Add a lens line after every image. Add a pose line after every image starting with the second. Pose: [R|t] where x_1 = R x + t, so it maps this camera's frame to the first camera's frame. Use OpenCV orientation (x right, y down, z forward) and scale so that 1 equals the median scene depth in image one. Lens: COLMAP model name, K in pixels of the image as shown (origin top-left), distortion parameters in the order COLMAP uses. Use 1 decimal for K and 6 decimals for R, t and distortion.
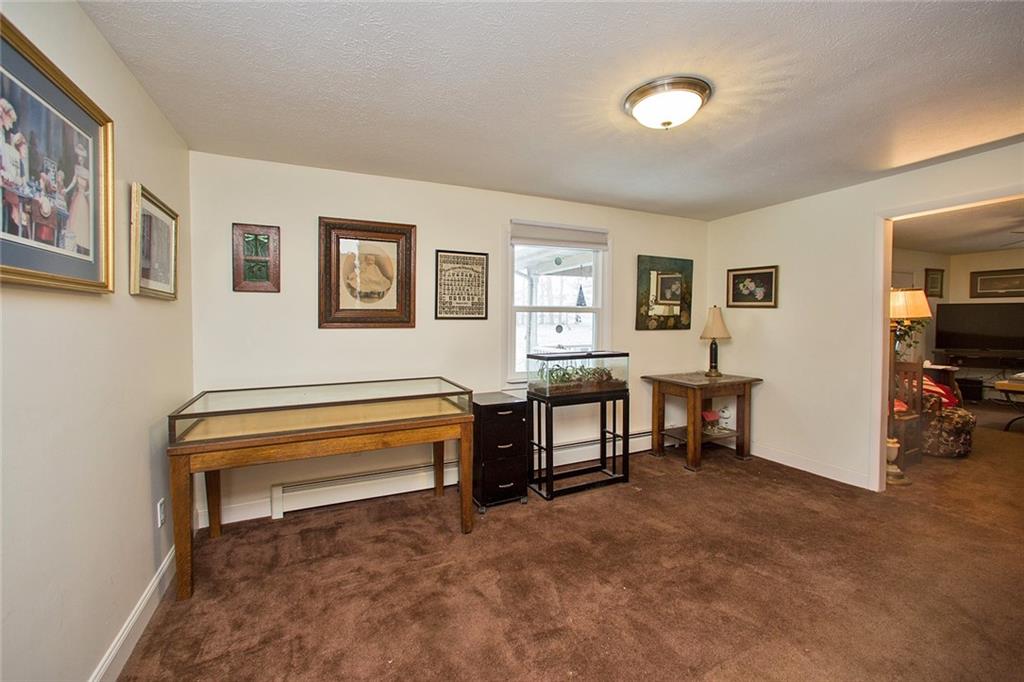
lens RADIAL K [[422.9, 0, 513.8], [0, 422.9, 319.4], [0, 0, 1]] dist [-0.000815, -0.000346]
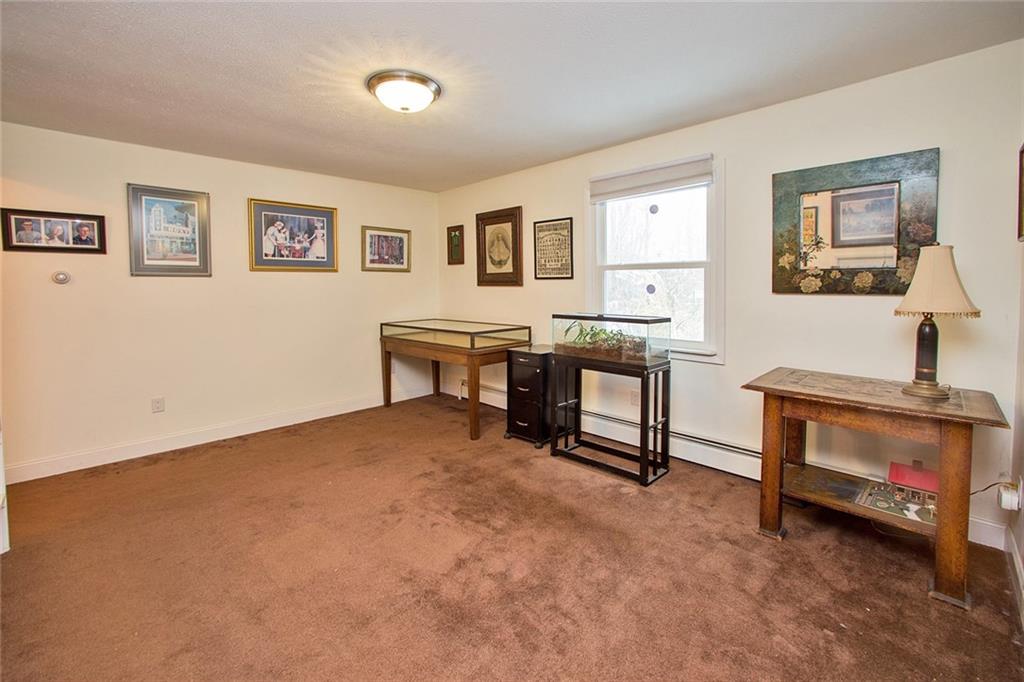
lens RADIAL K [[436.1, 0, 510.5], [0, 436.1, 281.2], [0, 0, 1]] dist [0.001303, 0.000107]
pose [[0.337123, -0.005007, -0.941447, 0.951725], [0.005787, 0.999978, -0.003246, 0.008560], [0.941443, -0.004354, 0.337144, 0.499308]]
